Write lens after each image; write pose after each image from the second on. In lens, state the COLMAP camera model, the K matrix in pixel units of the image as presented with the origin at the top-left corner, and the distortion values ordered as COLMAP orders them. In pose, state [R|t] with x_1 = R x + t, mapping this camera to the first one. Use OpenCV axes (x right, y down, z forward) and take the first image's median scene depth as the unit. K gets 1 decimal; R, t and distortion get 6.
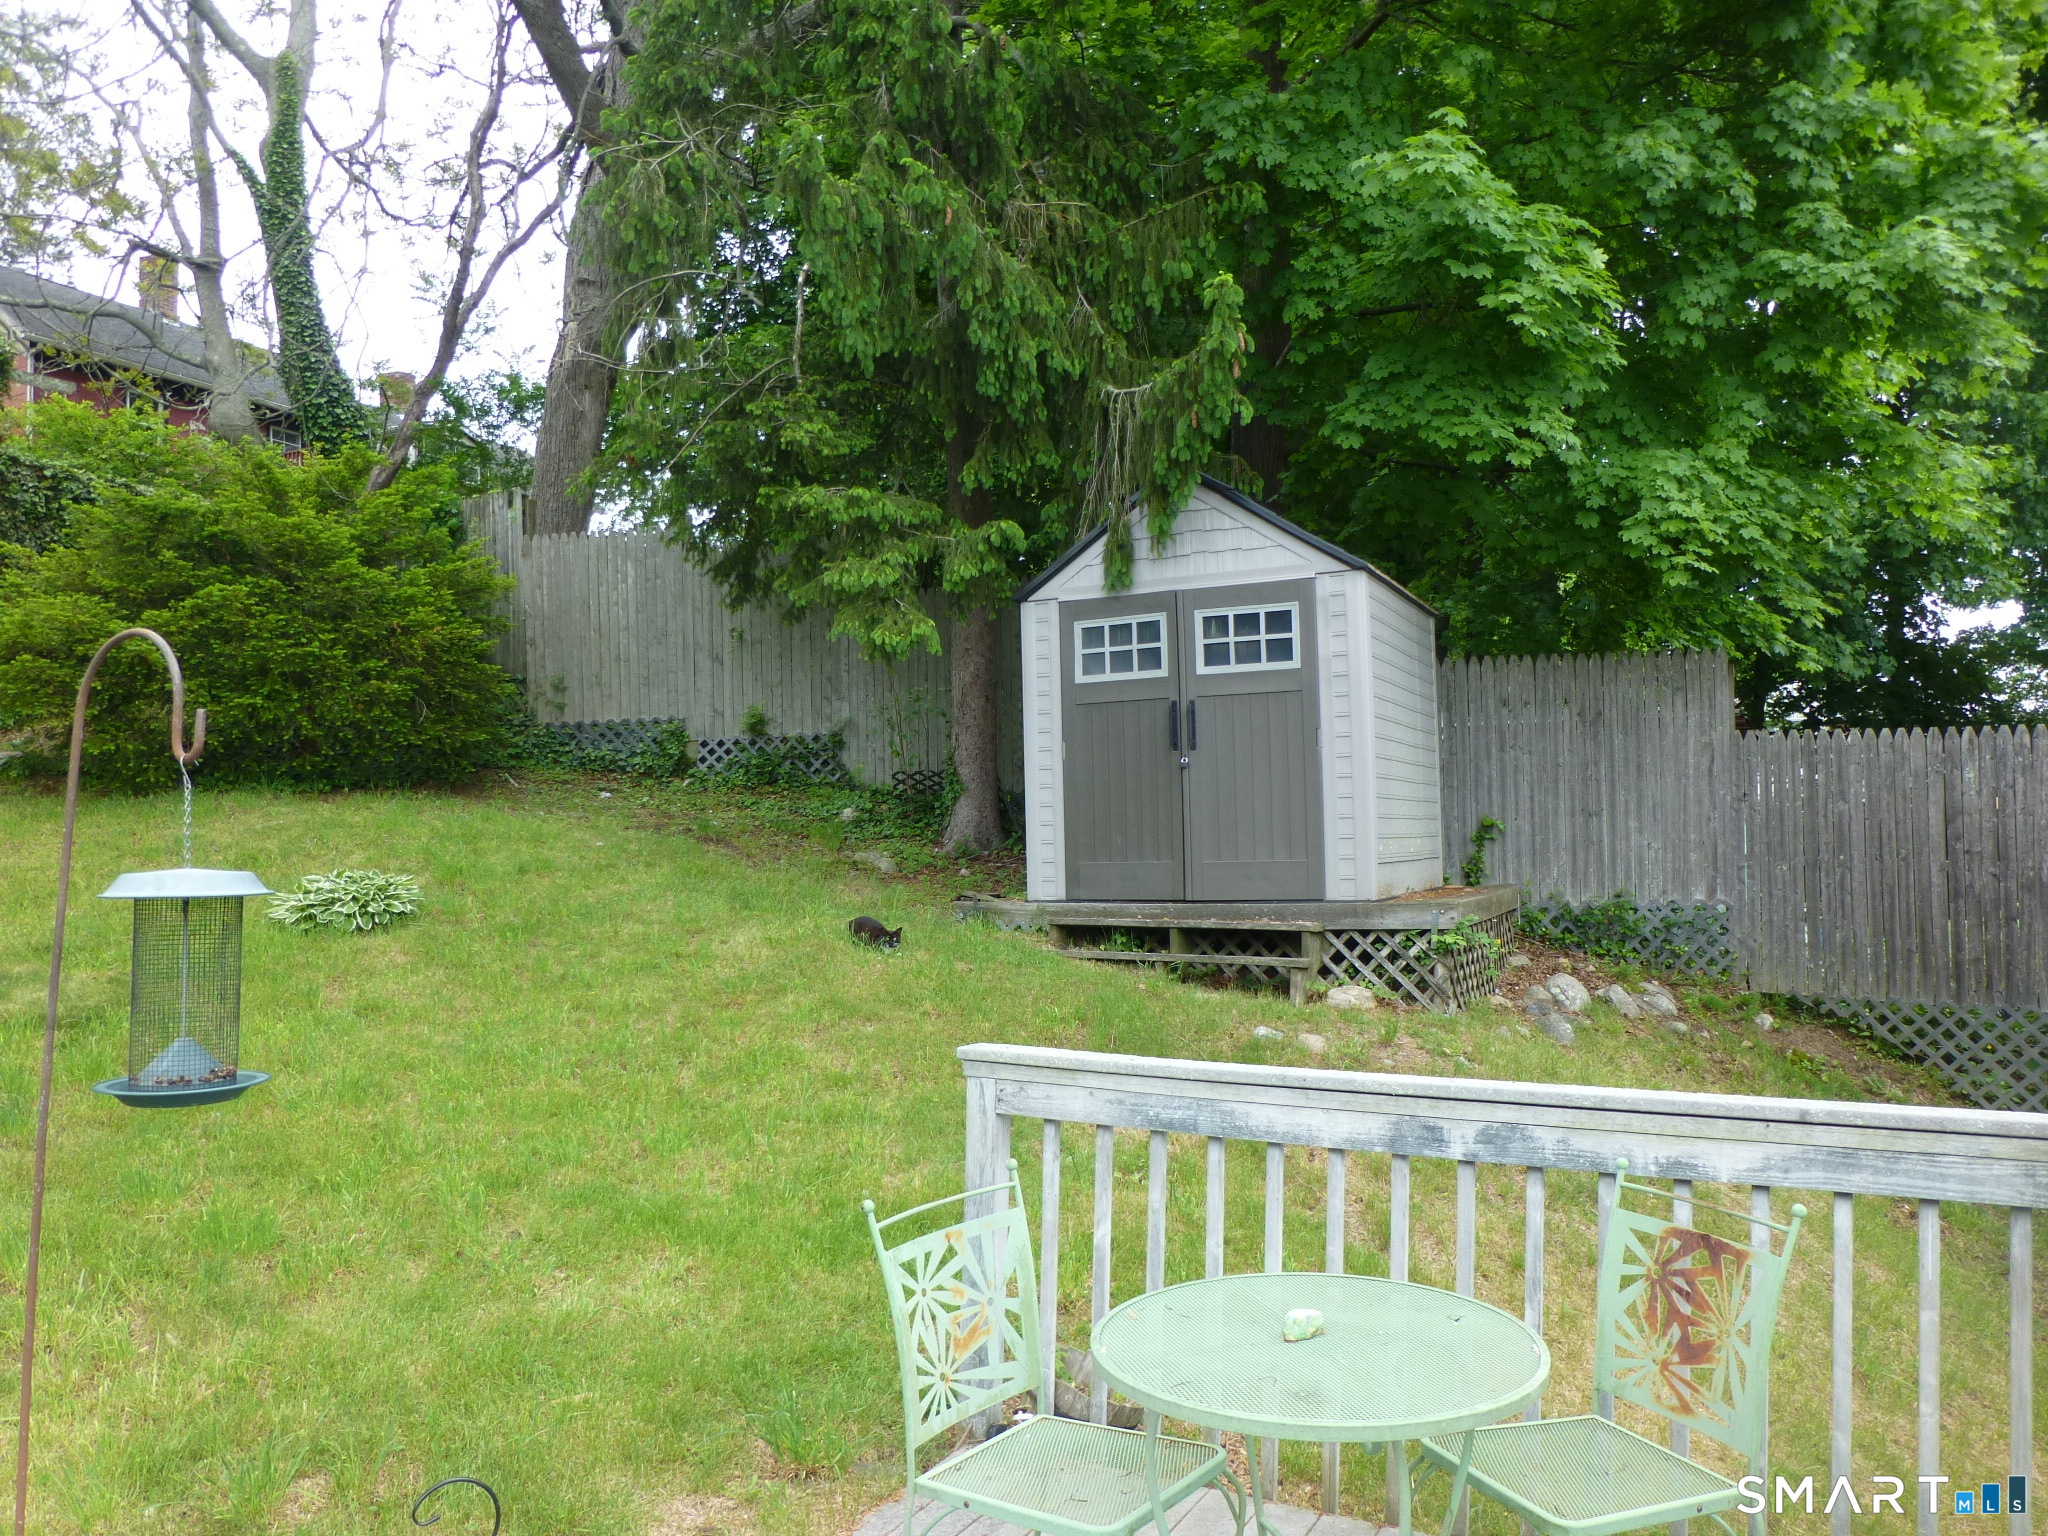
lens RADIAL K [[1451.0, 0, 1007.3], [0, 1451.0, 781.2], [0, 0, 1]] dist [-0.085580, 0.098763]
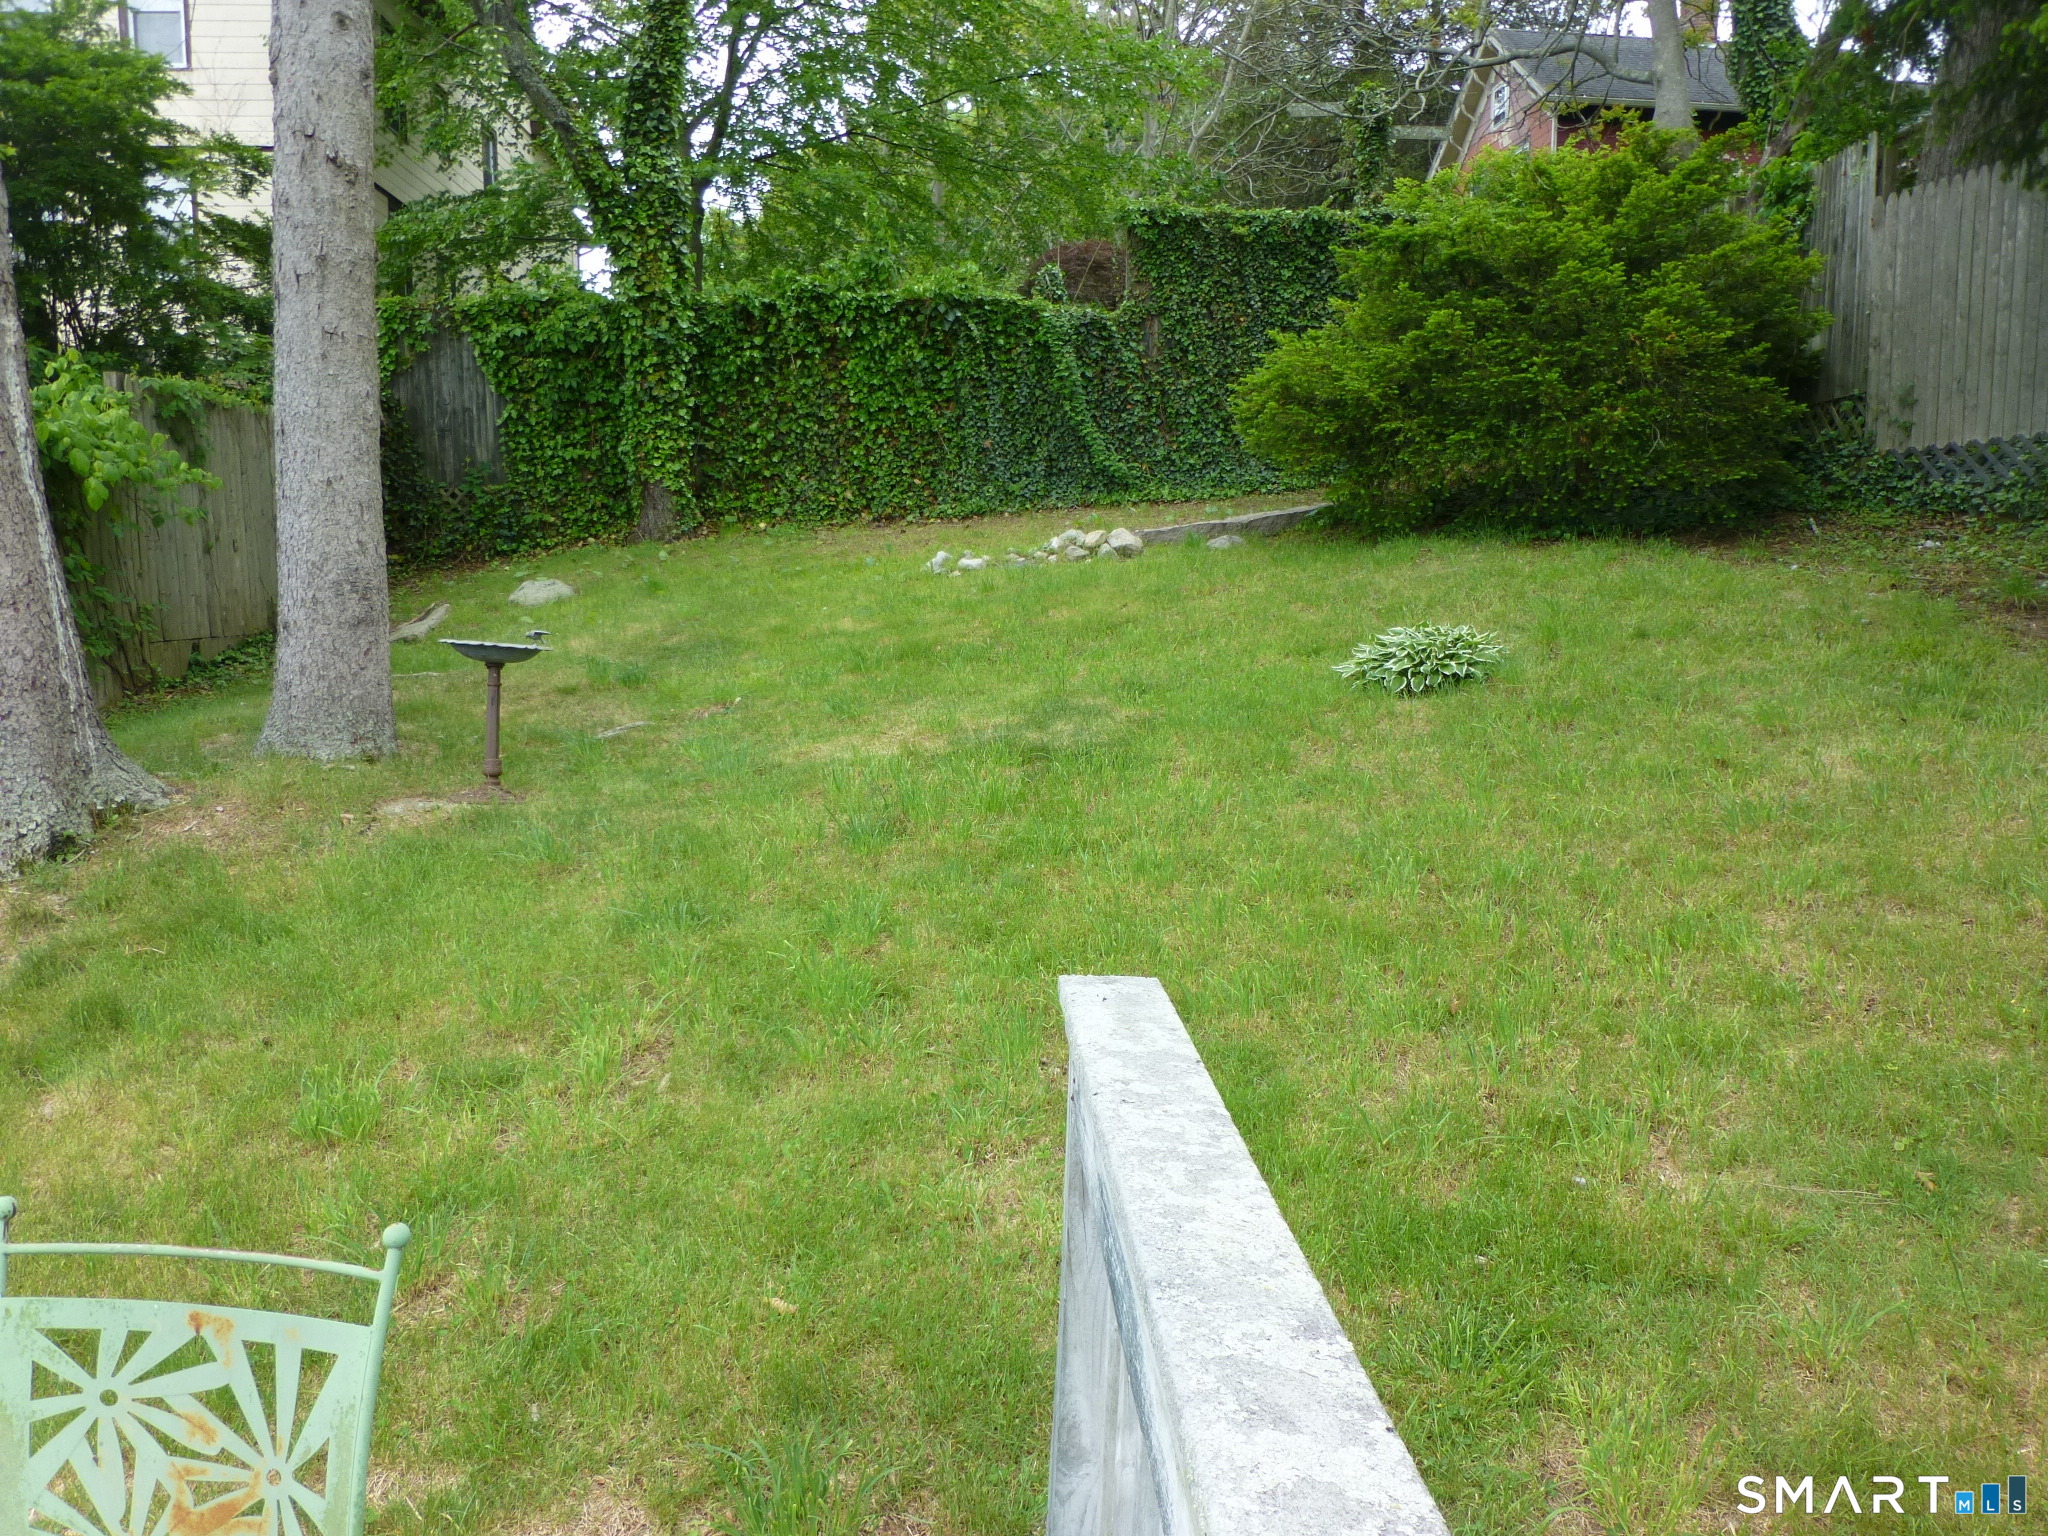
lens RADIAL K [[1451.0, 0, 1007.3], [0, 1451.0, 781.2], [0, 0, 1]] dist [-0.085580, 0.098763]
pose [[0.519422, 0.139894, -0.842989, 0.104920], [0.002570, 0.986248, 0.165251, 0.006981], [0.854514, -0.088001, 0.511919, 0.199879]]
